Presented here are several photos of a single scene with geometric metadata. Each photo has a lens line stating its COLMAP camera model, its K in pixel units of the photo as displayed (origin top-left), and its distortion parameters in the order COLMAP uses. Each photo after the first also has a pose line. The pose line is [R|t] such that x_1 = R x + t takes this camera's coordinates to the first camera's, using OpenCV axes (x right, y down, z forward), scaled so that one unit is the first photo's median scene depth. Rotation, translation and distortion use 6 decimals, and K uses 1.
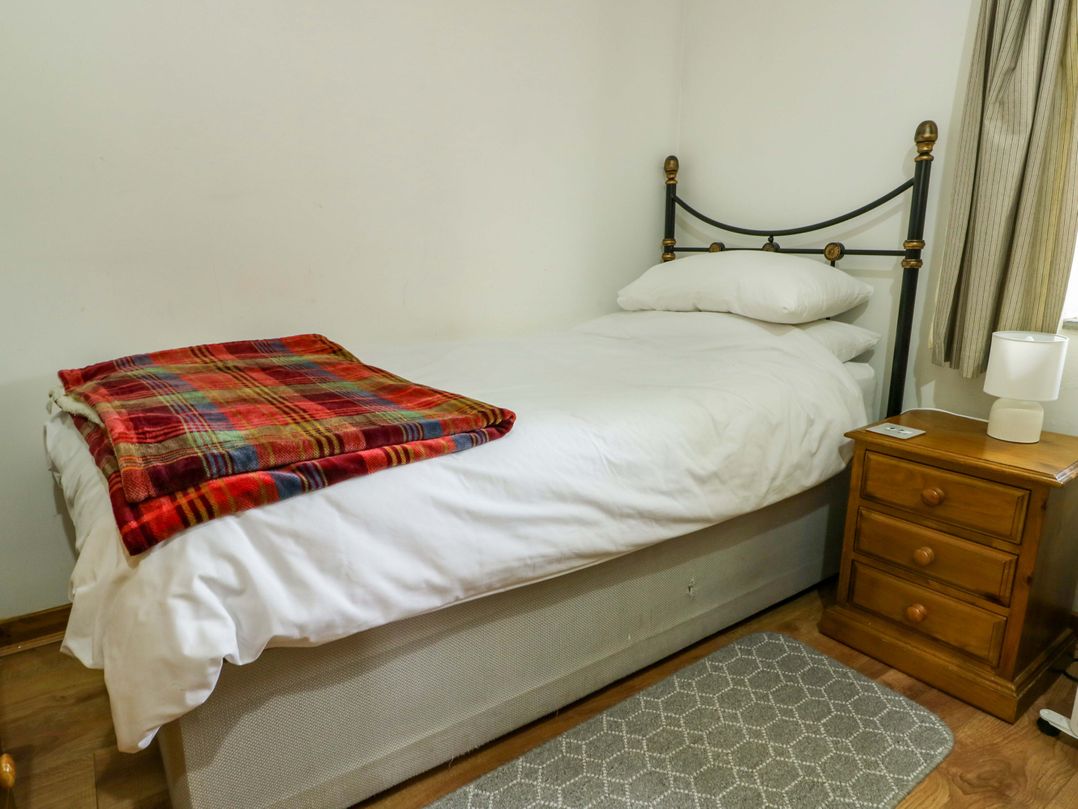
lens RADIAL K [[685.1, 0, 539.0], [0, 685.1, 404.5], [0, 0, 1]] dist [-0.001499, -0.000706]
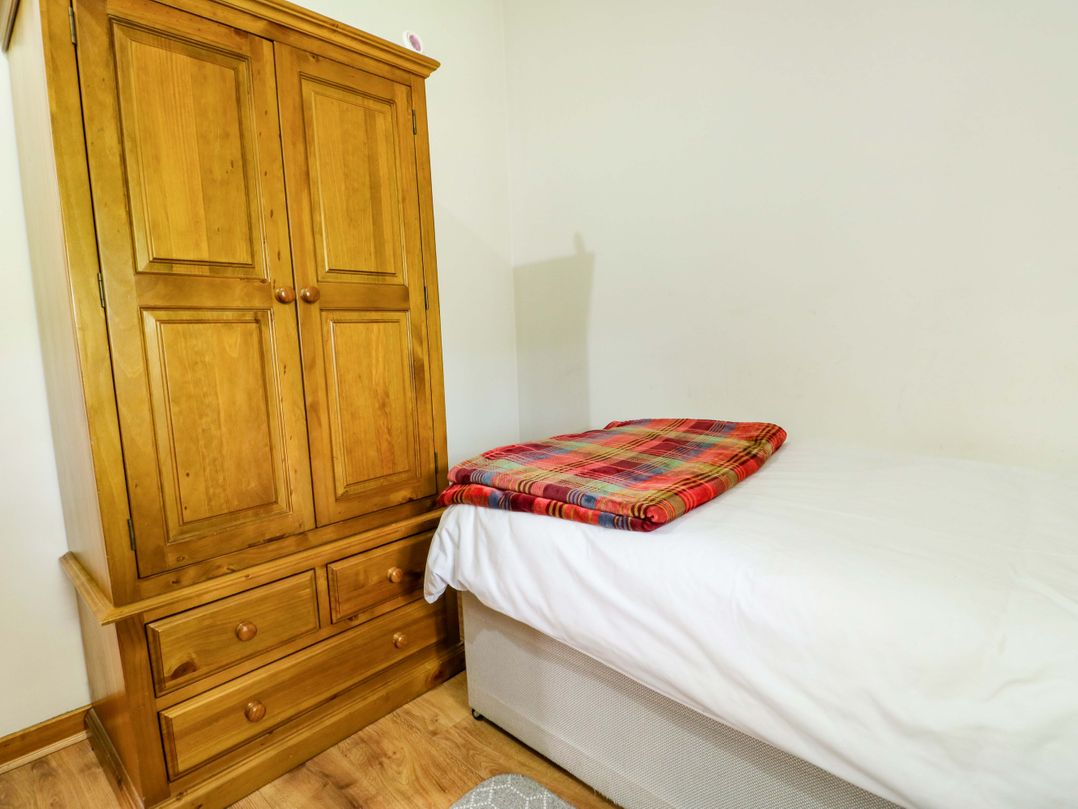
lens RADIAL K [[583.4, 0, 537.0], [0, 583.4, 403.6], [0, 0, 1]] dist [-0.000897, -0.014939]
pose [[0.199396, 0.107165, -0.974042, 0.853249], [-0.207285, 0.976121, 0.064961, -0.189628], [0.957744, 0.188952, 0.216848, 0.652996]]
